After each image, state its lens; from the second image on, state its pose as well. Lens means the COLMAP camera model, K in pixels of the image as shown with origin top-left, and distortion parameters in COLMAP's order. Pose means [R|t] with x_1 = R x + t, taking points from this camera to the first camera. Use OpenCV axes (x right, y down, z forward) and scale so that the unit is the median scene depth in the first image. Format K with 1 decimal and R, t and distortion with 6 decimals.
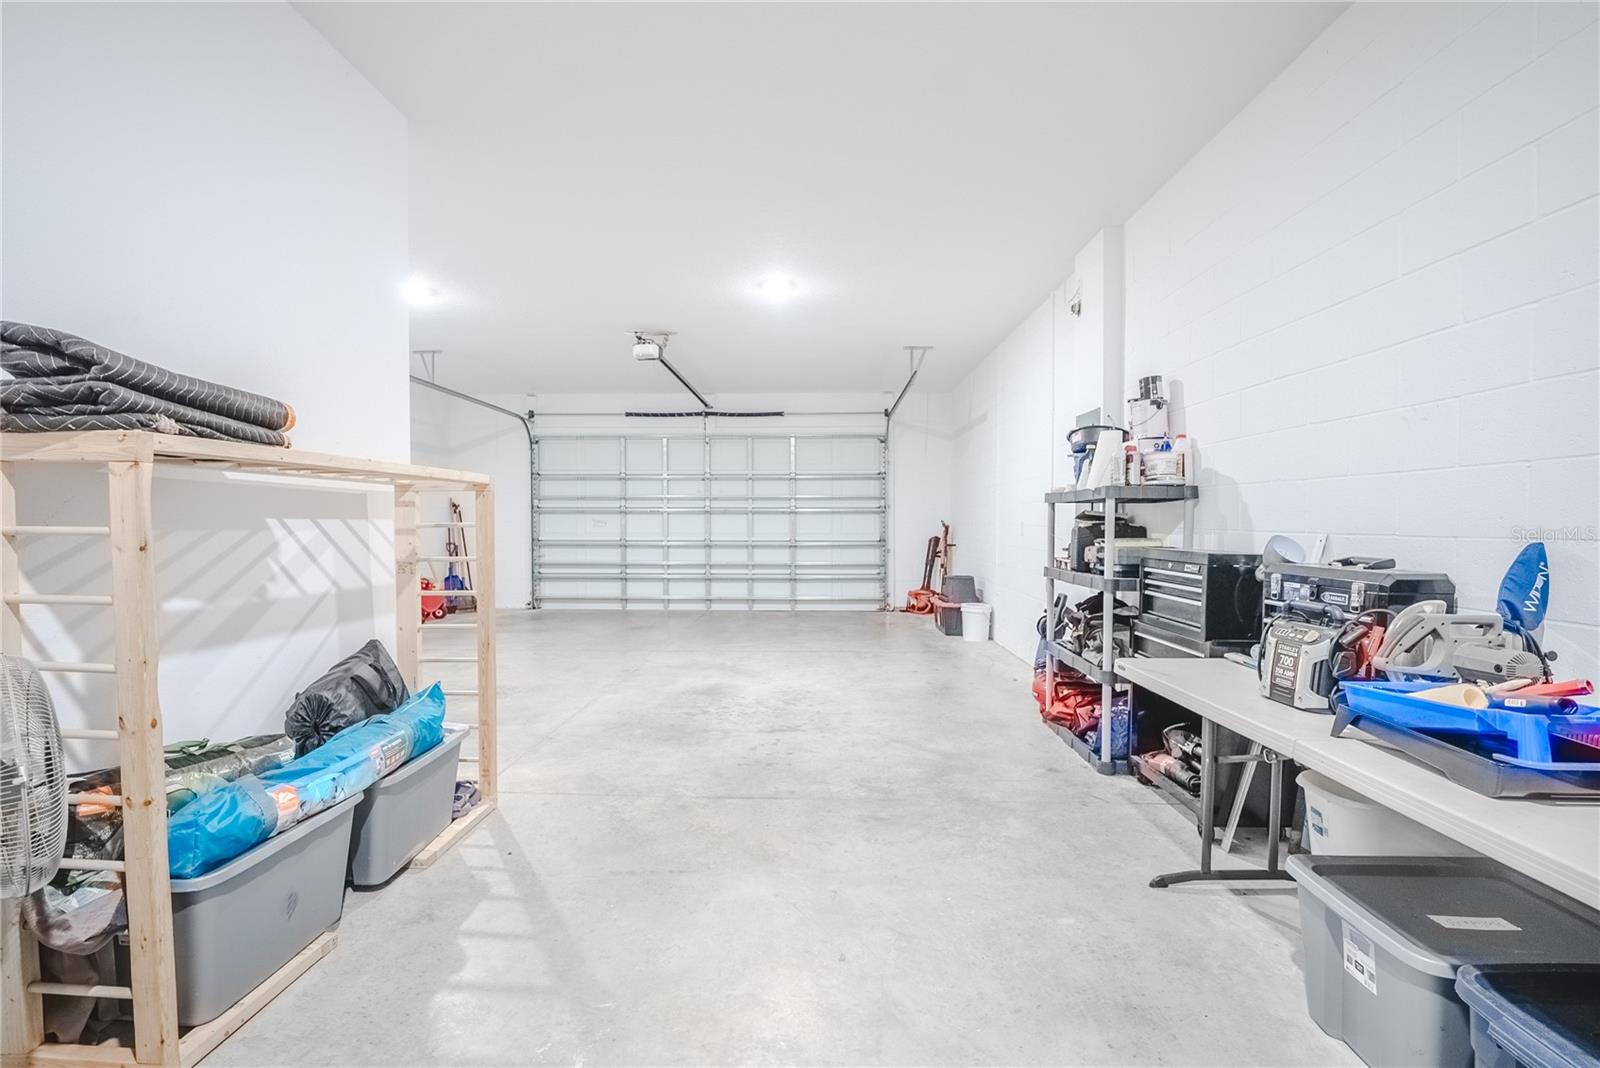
lens RADIAL K [[686.4, 0, 799.3], [0, 686.4, 538.7], [0, 0, 1]] dist [-0.022714, -0.000033]
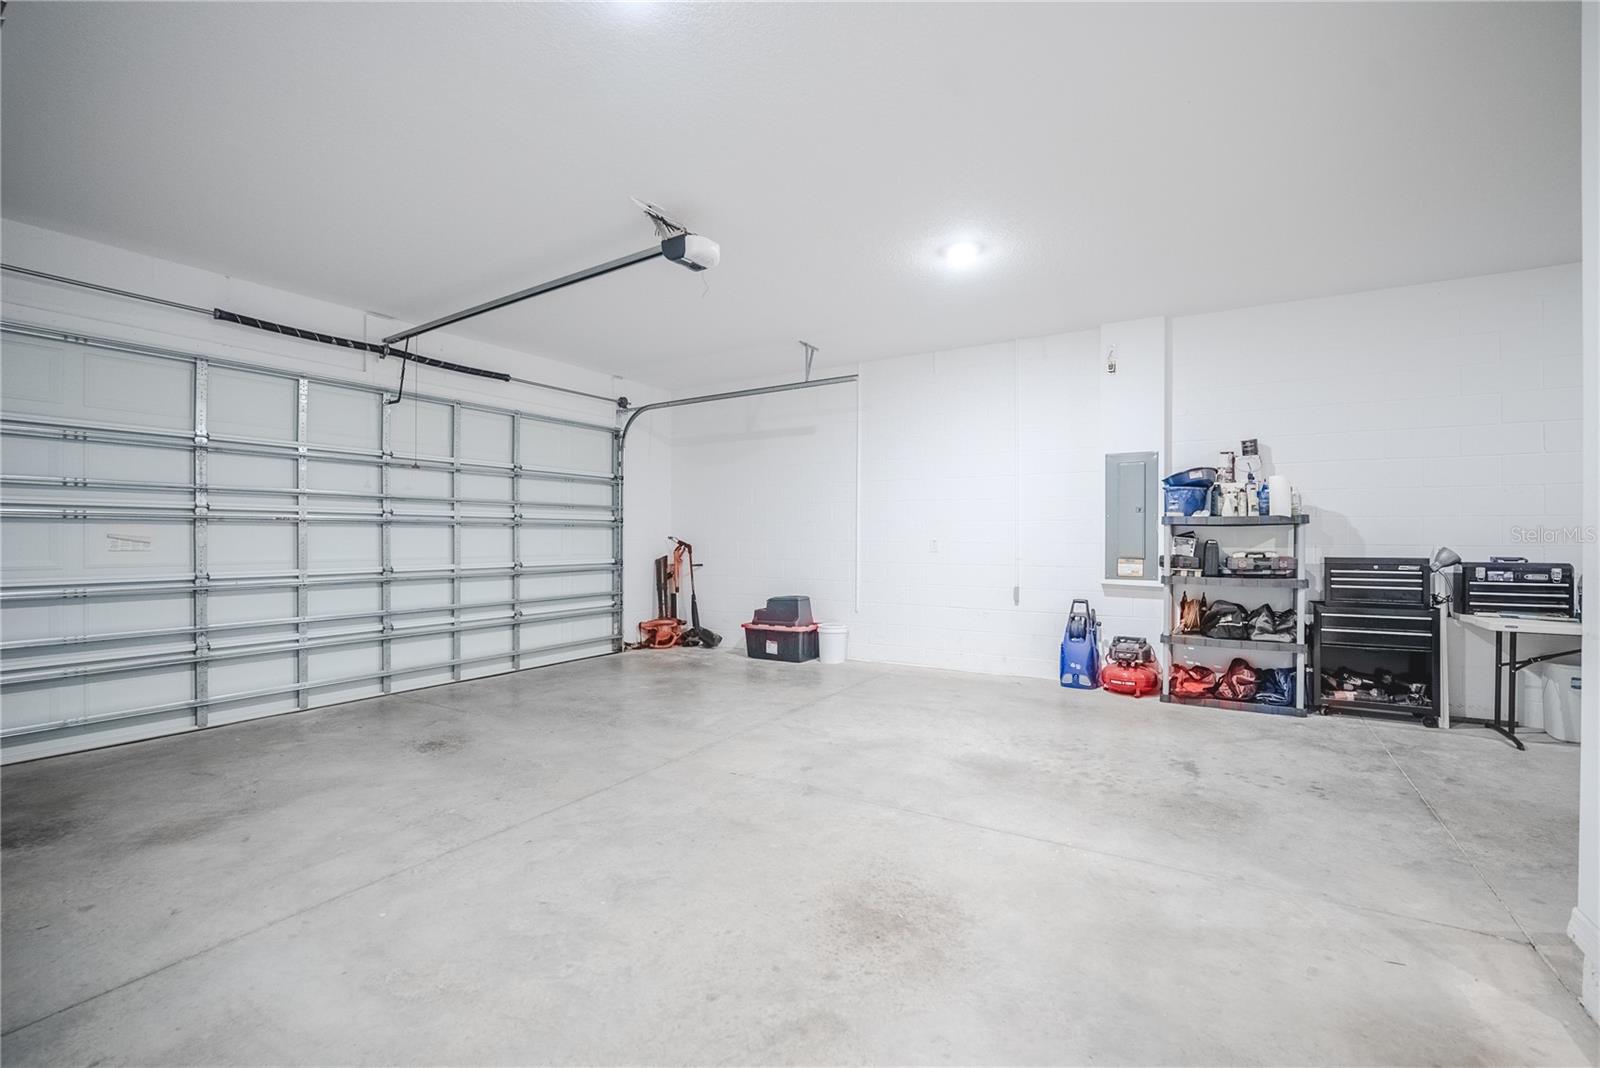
lens RADIAL K [[686.4, 0, 799.3], [0, 686.4, 538.7], [0, 0, 1]] dist [-0.022714, -0.000033]
pose [[0.499240, -0.002723, 0.866460, -0.457873], [0.021520, 0.999726, -0.009258, -0.012792], [-0.866197, 0.023268, 0.499161, 0.422090]]
